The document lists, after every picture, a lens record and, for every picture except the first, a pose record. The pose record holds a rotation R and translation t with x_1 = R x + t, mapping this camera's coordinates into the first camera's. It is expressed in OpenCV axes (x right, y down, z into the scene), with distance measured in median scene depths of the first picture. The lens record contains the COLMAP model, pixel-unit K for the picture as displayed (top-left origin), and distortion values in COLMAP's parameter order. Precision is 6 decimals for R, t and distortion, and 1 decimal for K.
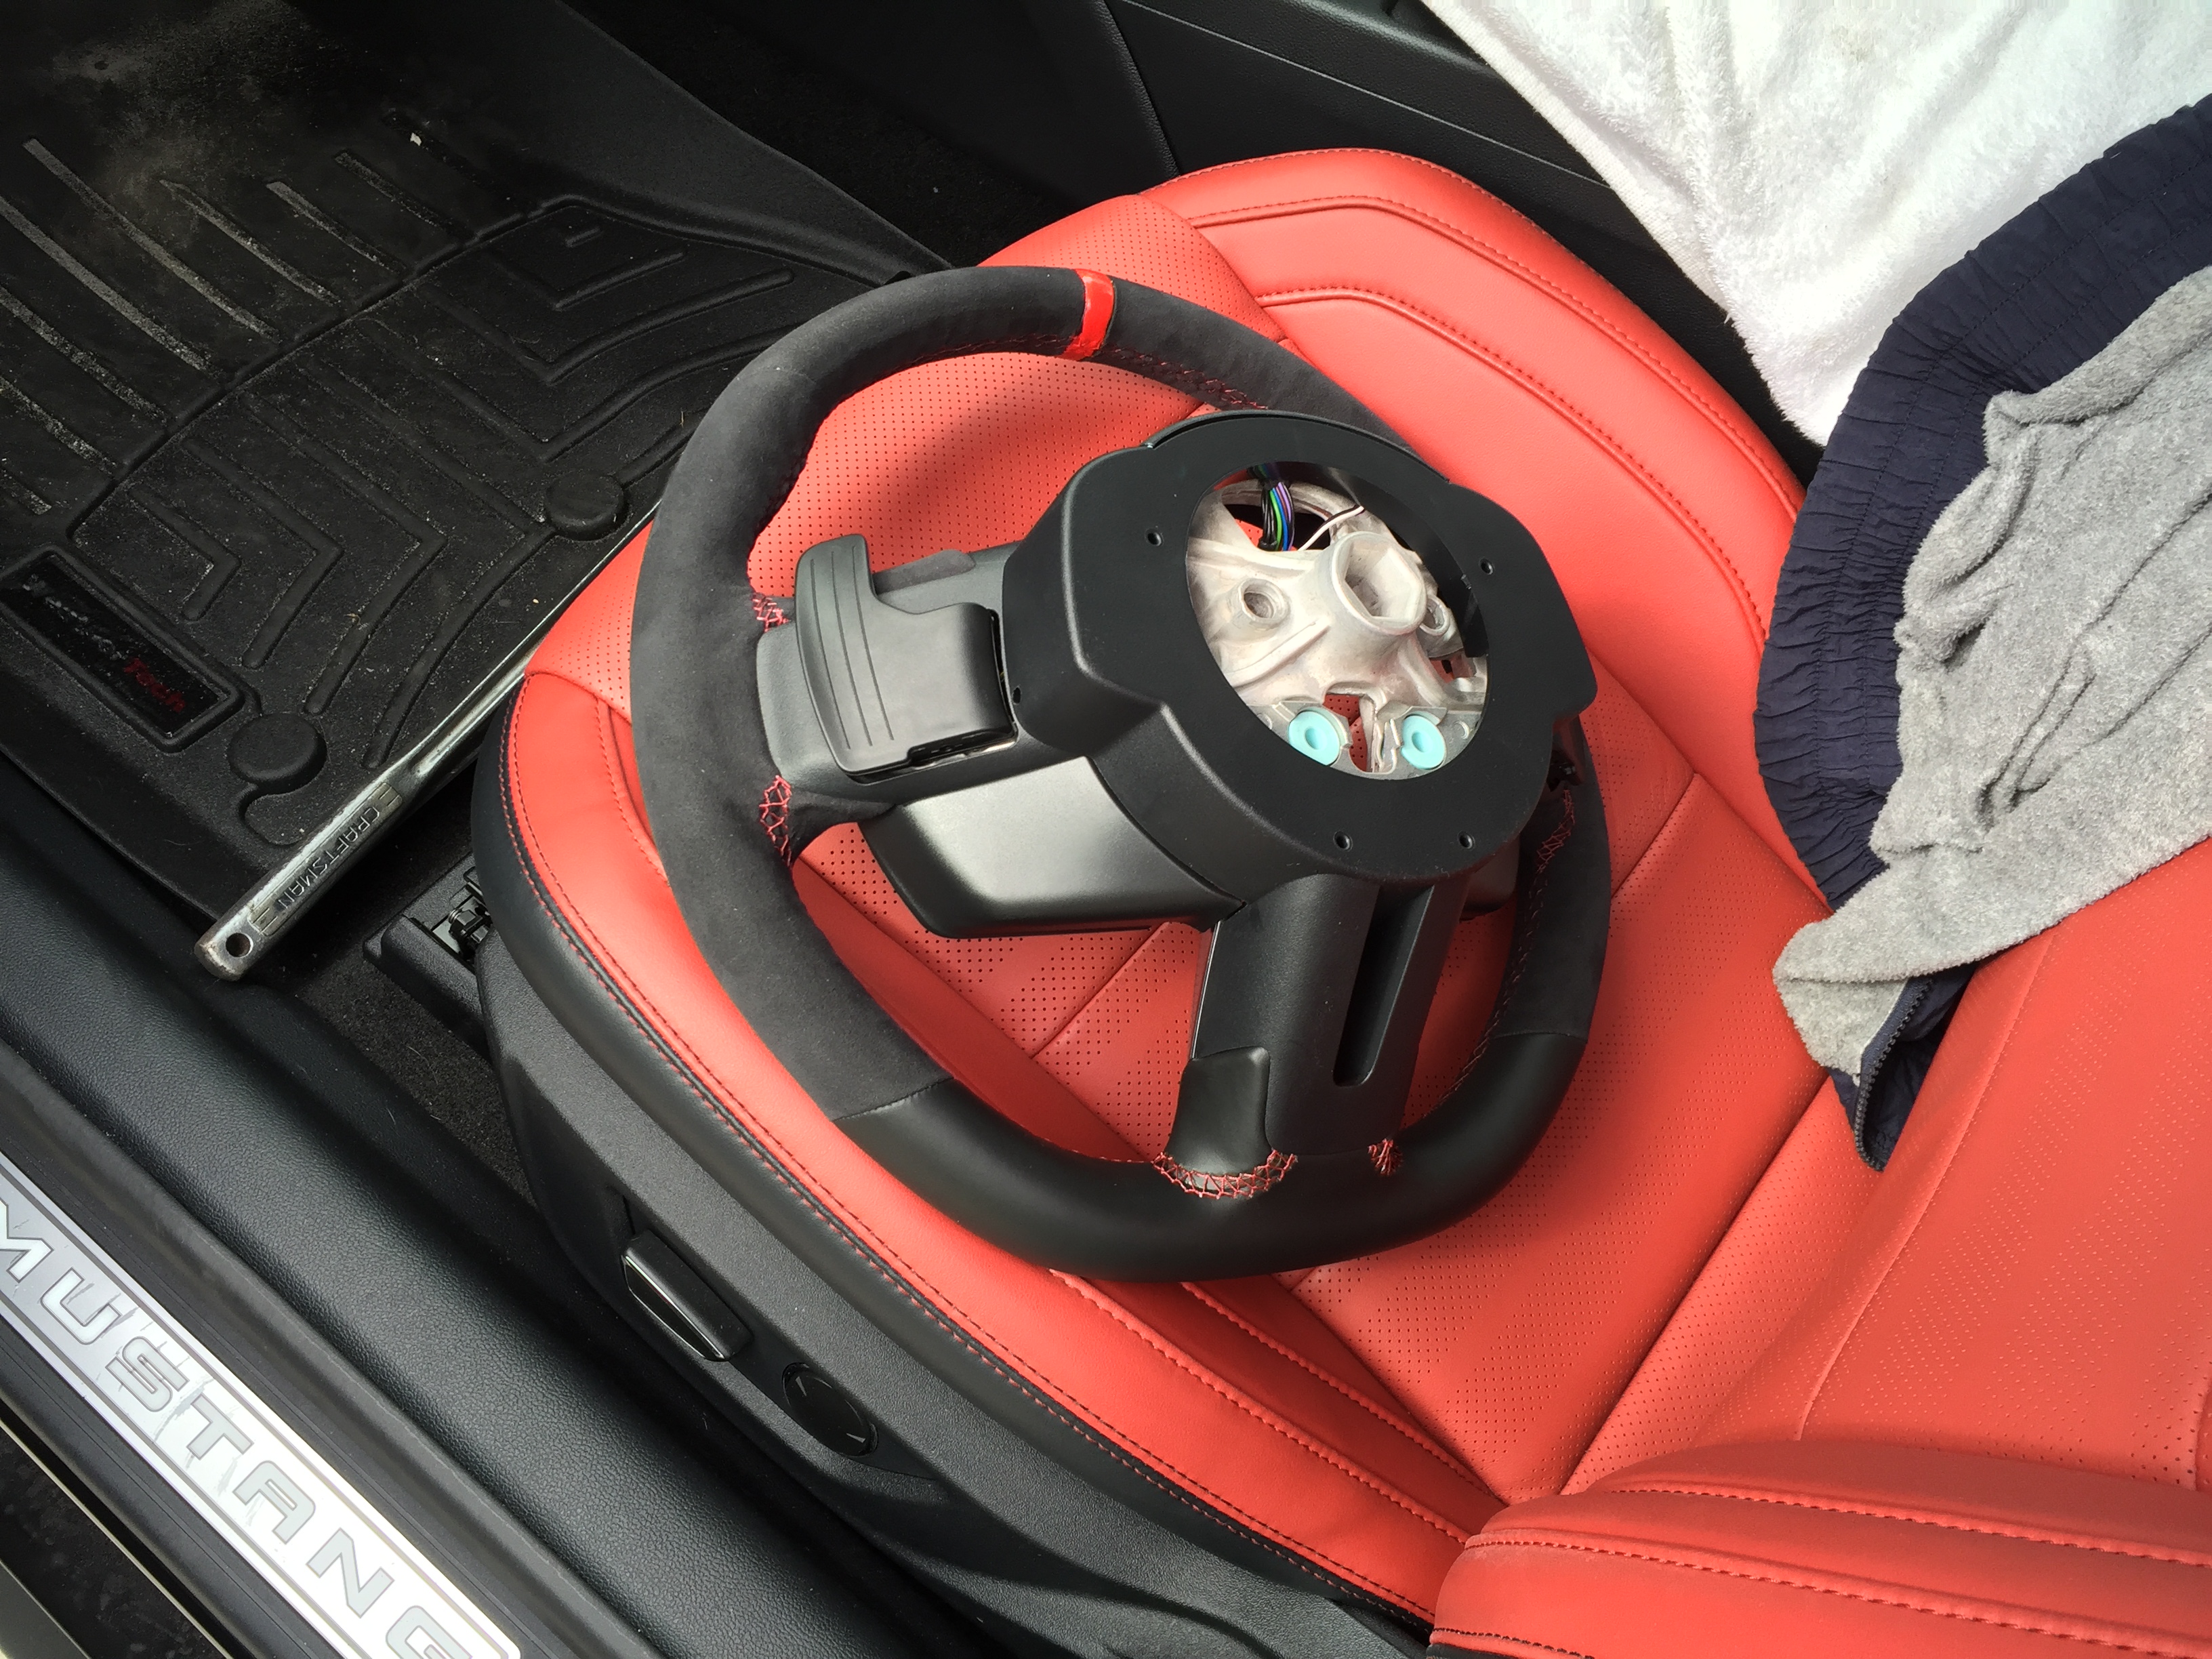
lens RADIAL K [[1873.9, 0, 1103.5], [0, 1873.9, 819.1], [0, 0, 1]] dist [0.081862, -0.126144]
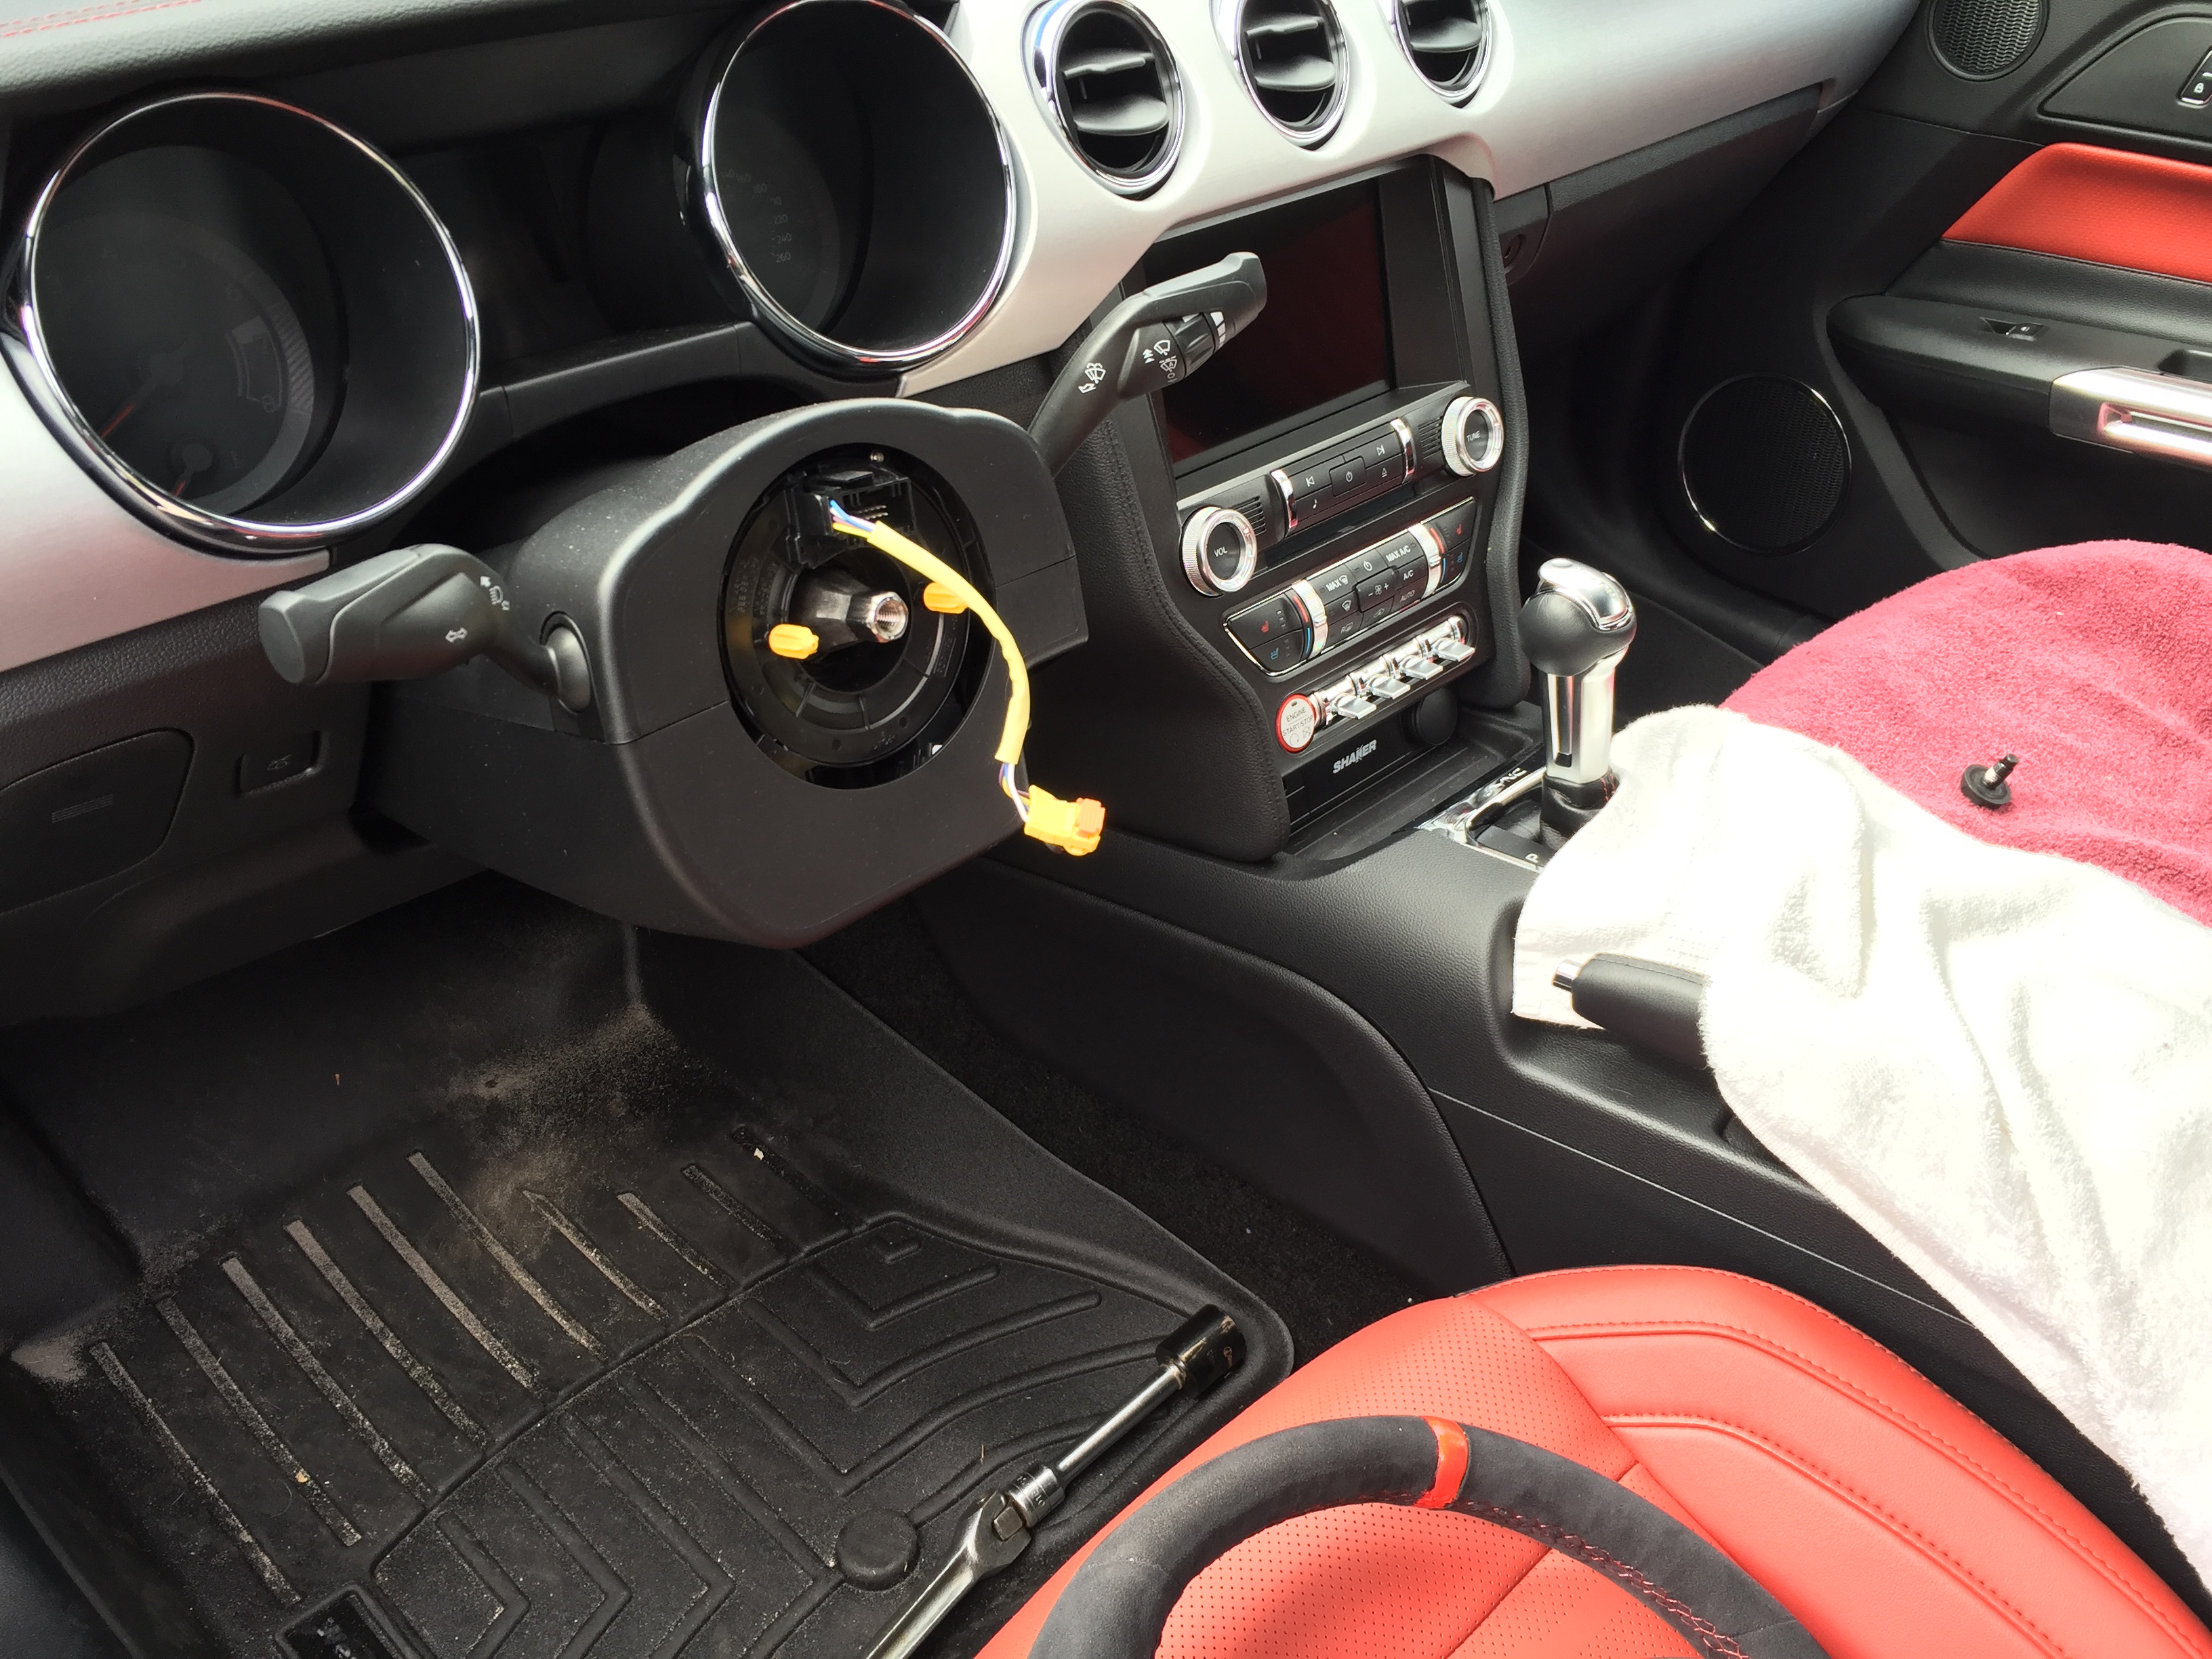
lens RADIAL K [[1873.9, 0, 1103.5], [0, 1873.9, 819.1], [0, 0, 1]] dist [0.081862, -0.126144]
pose [[0.992121, 0.010244, -0.124863, -0.042990], [-0.062110, 0.905769, -0.419197, -0.106954], [0.108803, 0.423649, 0.899268, -0.016447]]
